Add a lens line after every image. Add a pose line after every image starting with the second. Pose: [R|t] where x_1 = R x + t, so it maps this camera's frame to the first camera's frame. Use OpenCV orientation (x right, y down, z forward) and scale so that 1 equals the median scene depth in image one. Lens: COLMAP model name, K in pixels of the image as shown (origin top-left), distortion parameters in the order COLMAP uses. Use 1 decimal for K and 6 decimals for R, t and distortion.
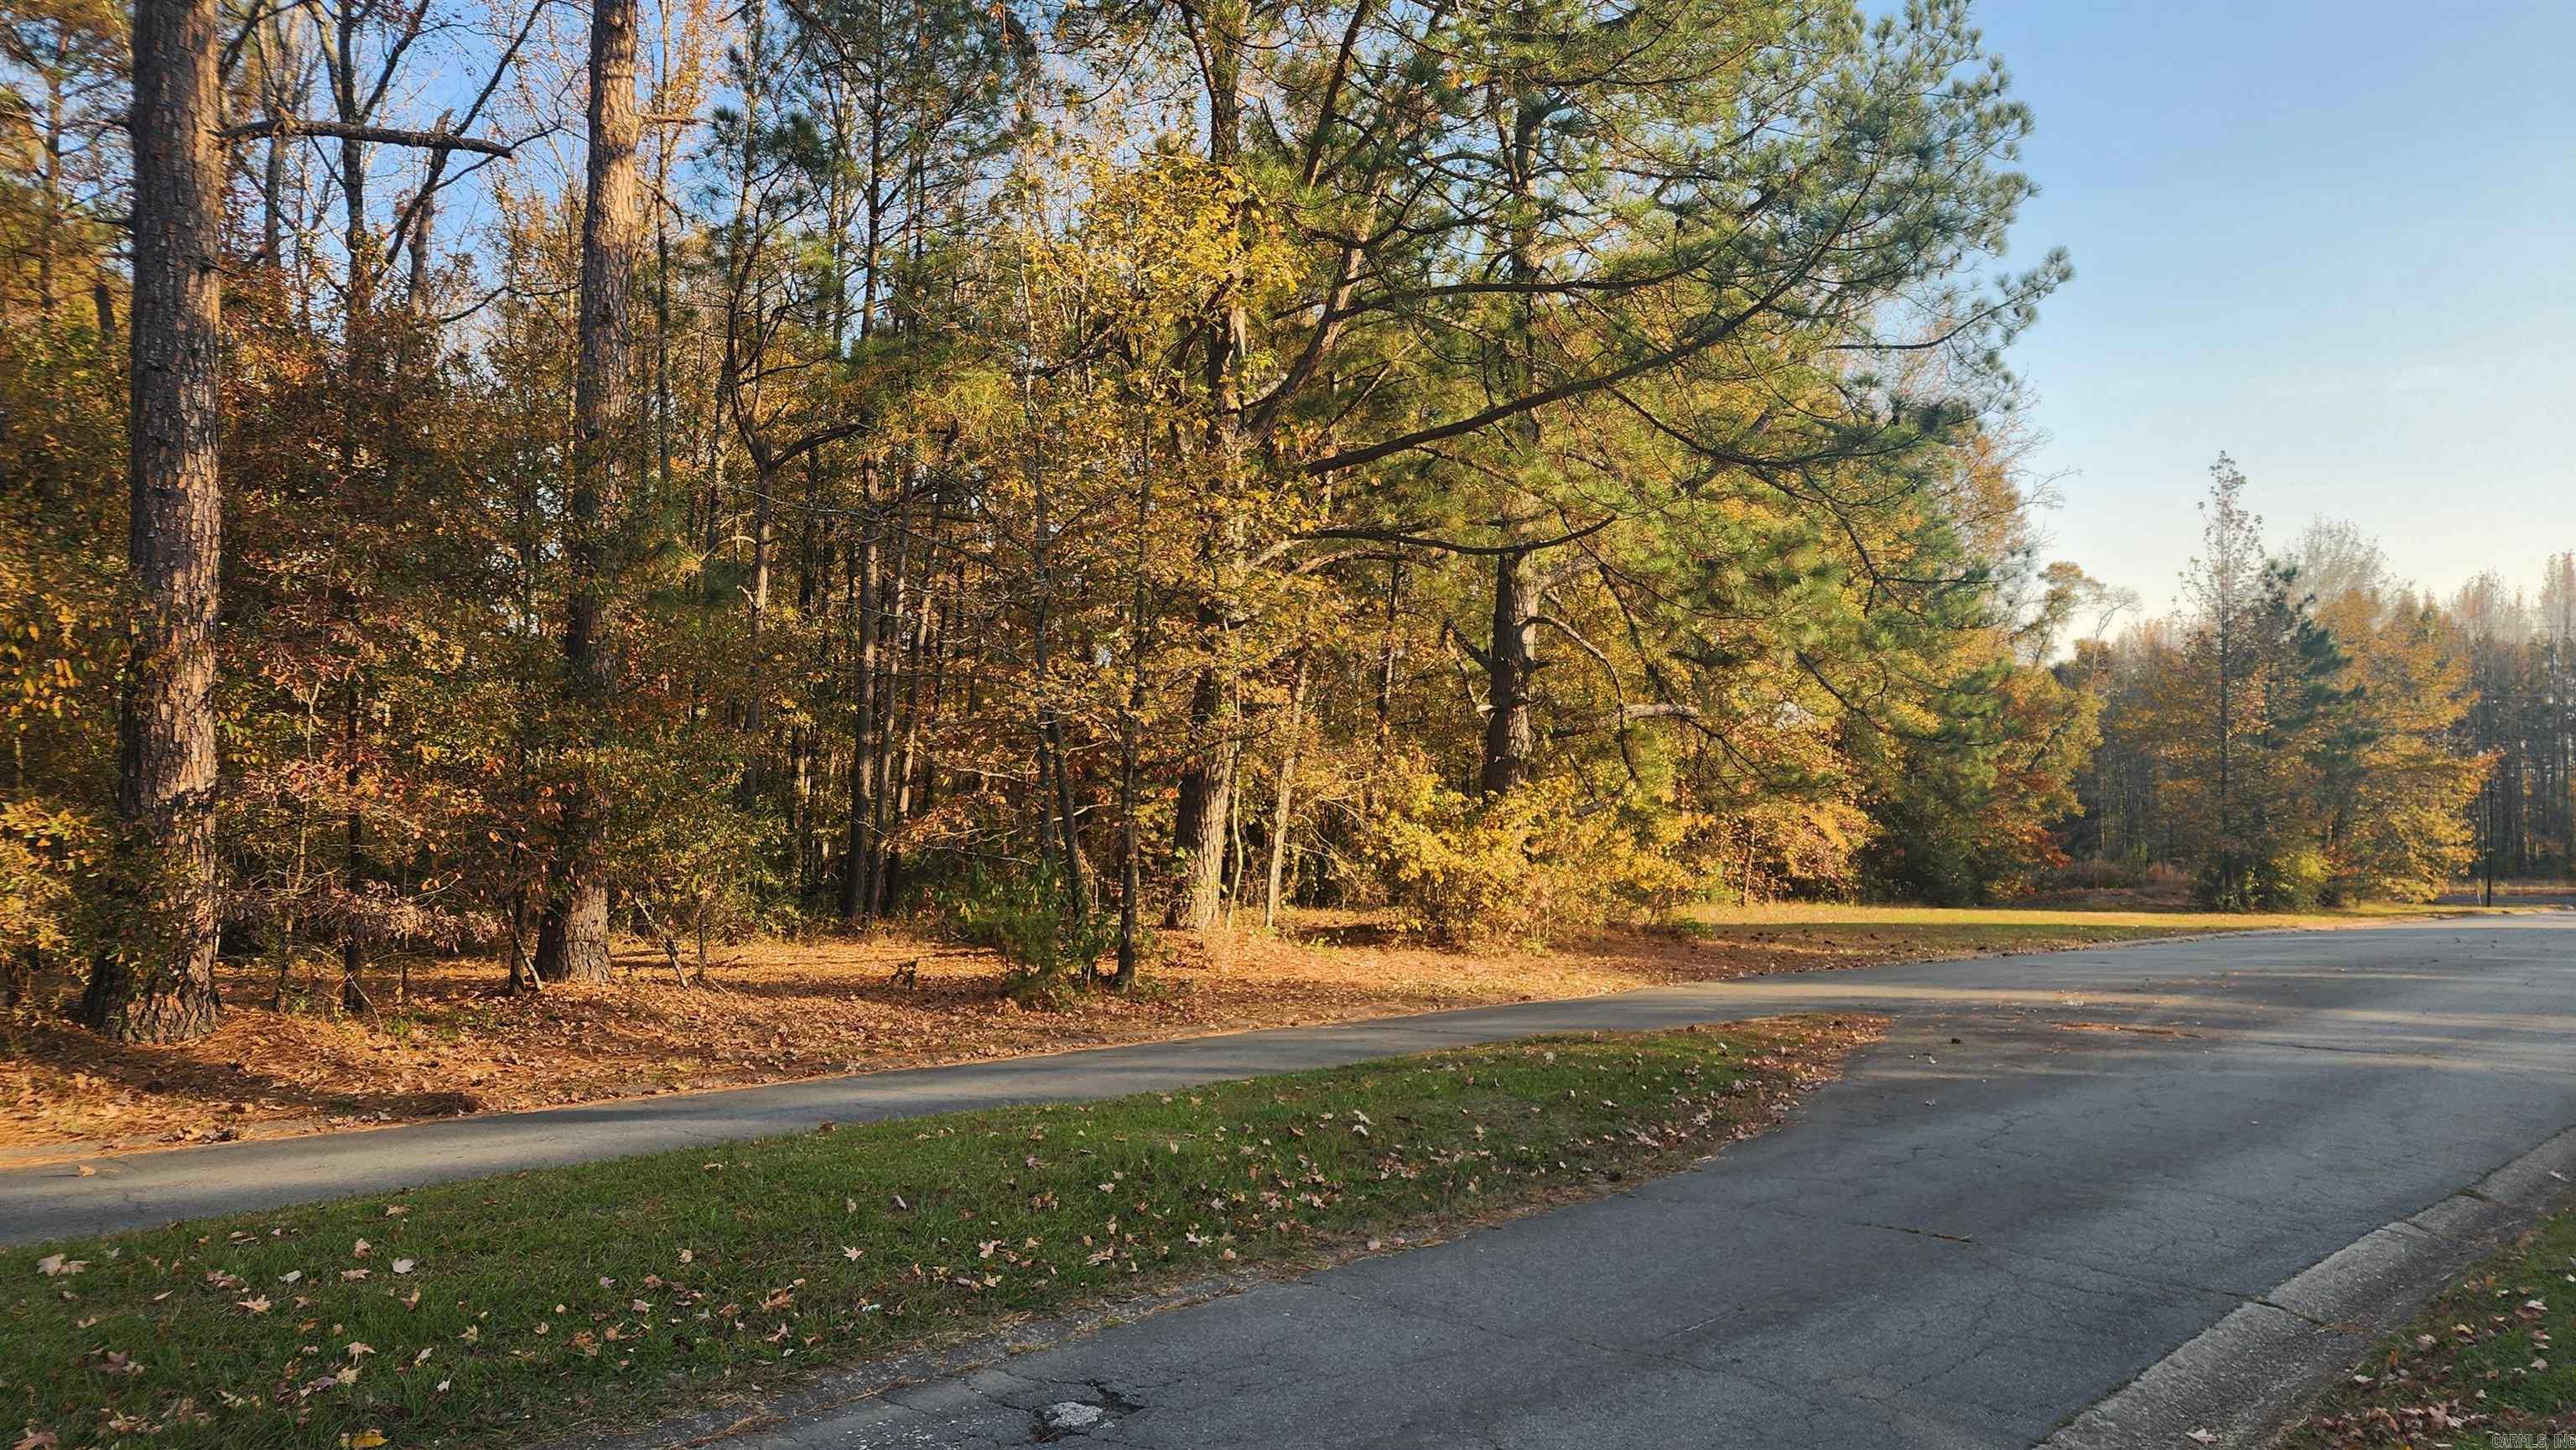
lens RADIAL K [[1684.0, 0, 1282.6], [0, 1684.0, 697.2], [0, 0, 1]] dist [0.035354, -0.019006]
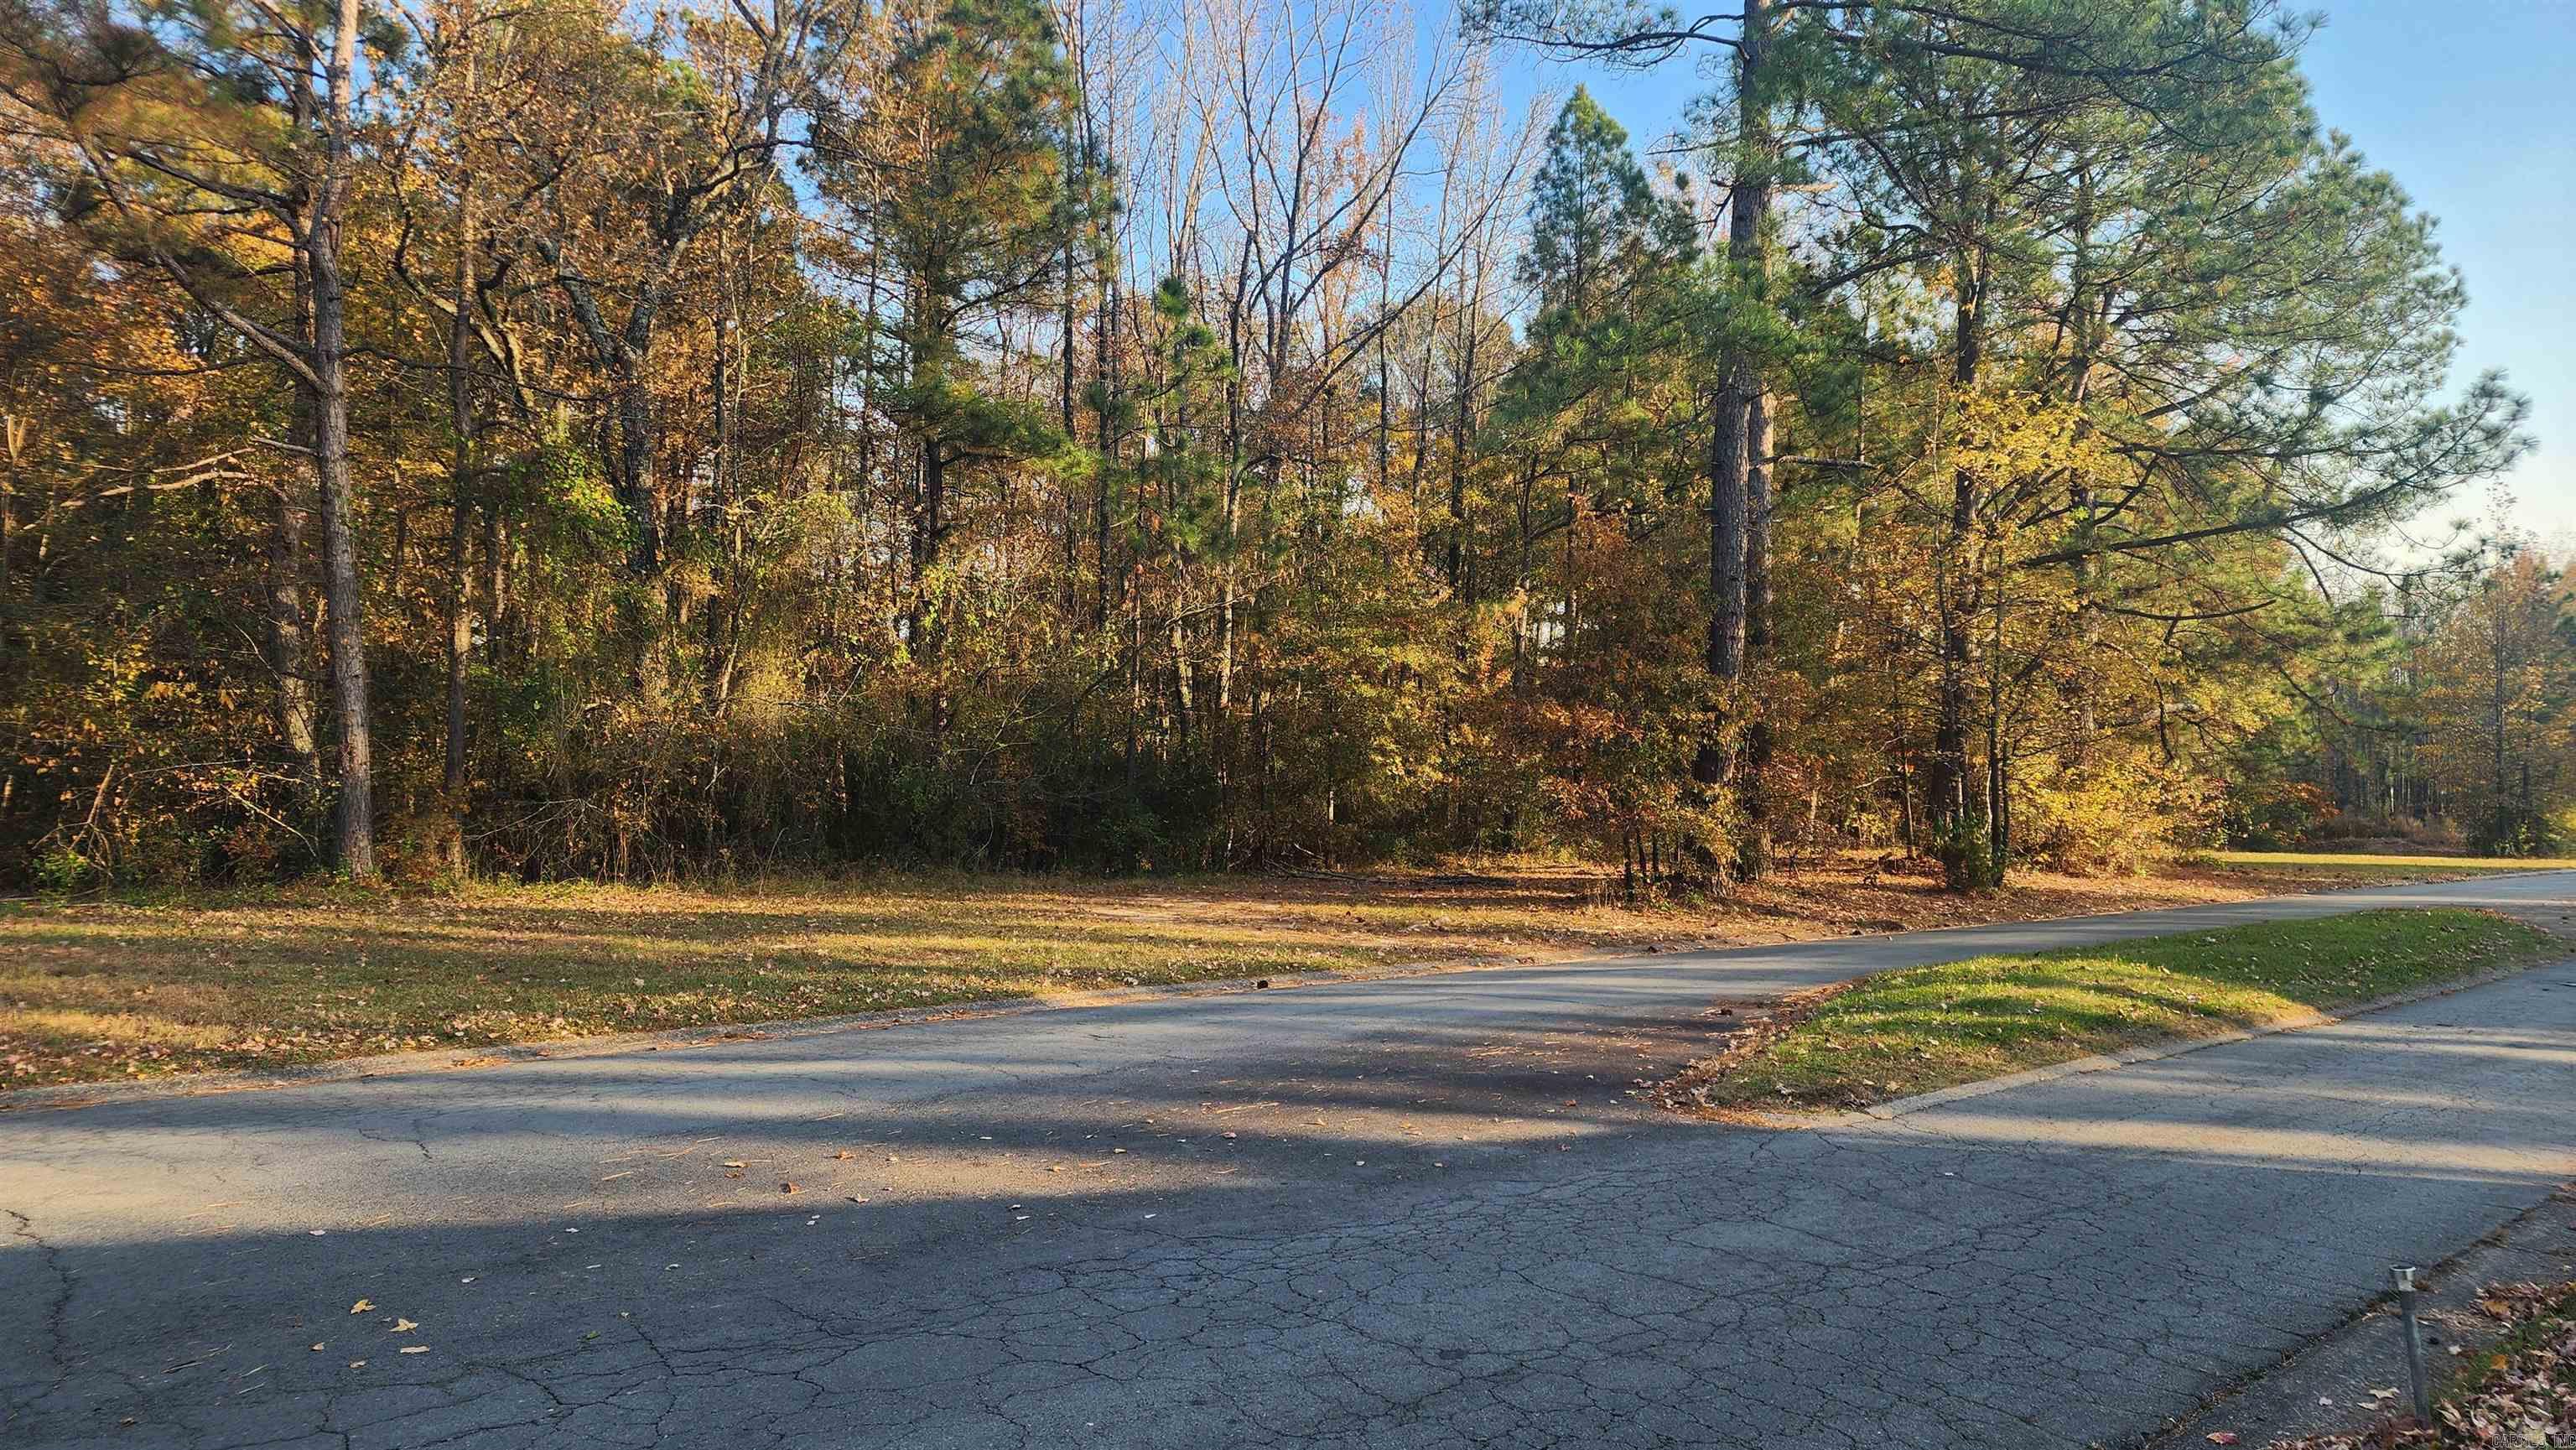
lens RADIAL K [[1684.0, 0, 1282.6], [0, 1684.0, 697.2], [0, 0, 1]] dist [0.035354, -0.019006]
pose [[0.998804, -0.002600, -0.048826, -0.232642], [0.003807, 0.999689, 0.024632, -0.019828], [0.048746, -0.024789, 0.998504, -0.236229]]
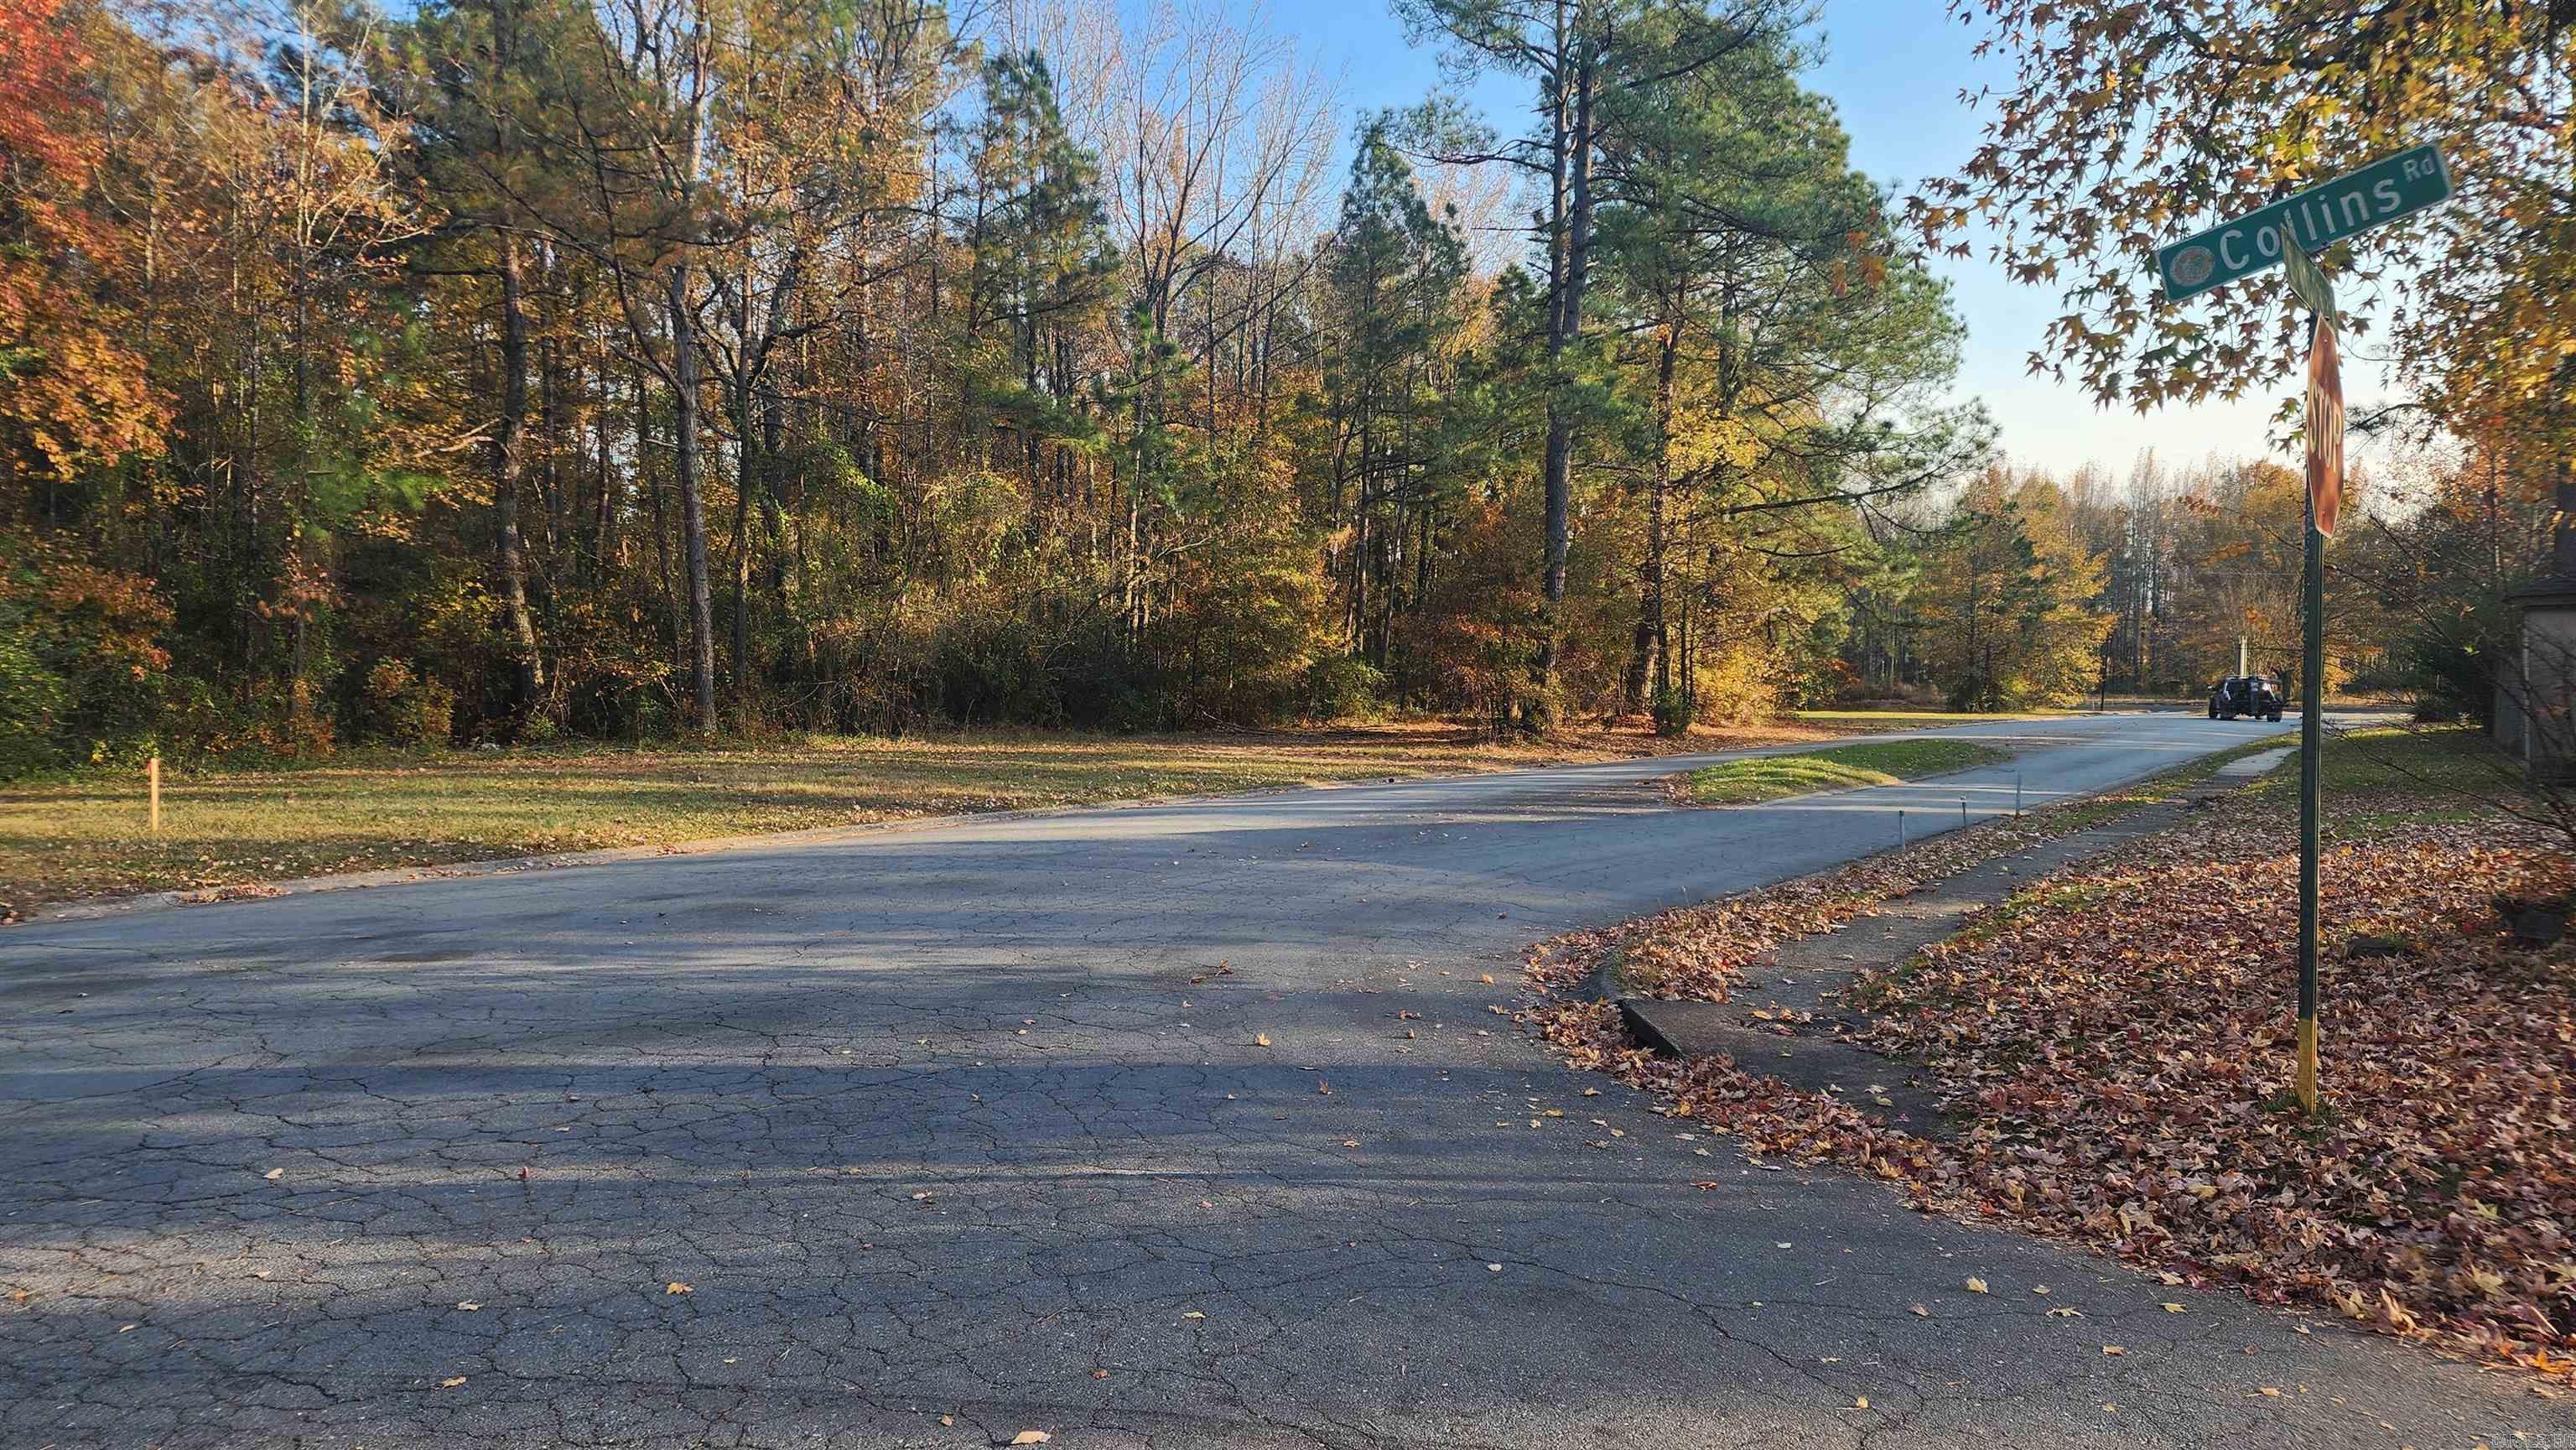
lens RADIAL K [[1672.4, 0, 1290.2], [0, 1672.4, 697.4], [0, 0, 1]] dist [0.138762, -0.151858]
pose [[0.981516, -0.008781, 0.191179, -0.379189], [-0.010227, 0.995113, 0.098214, -0.041739], [-0.191107, -0.098353, 0.976629, -0.456007]]
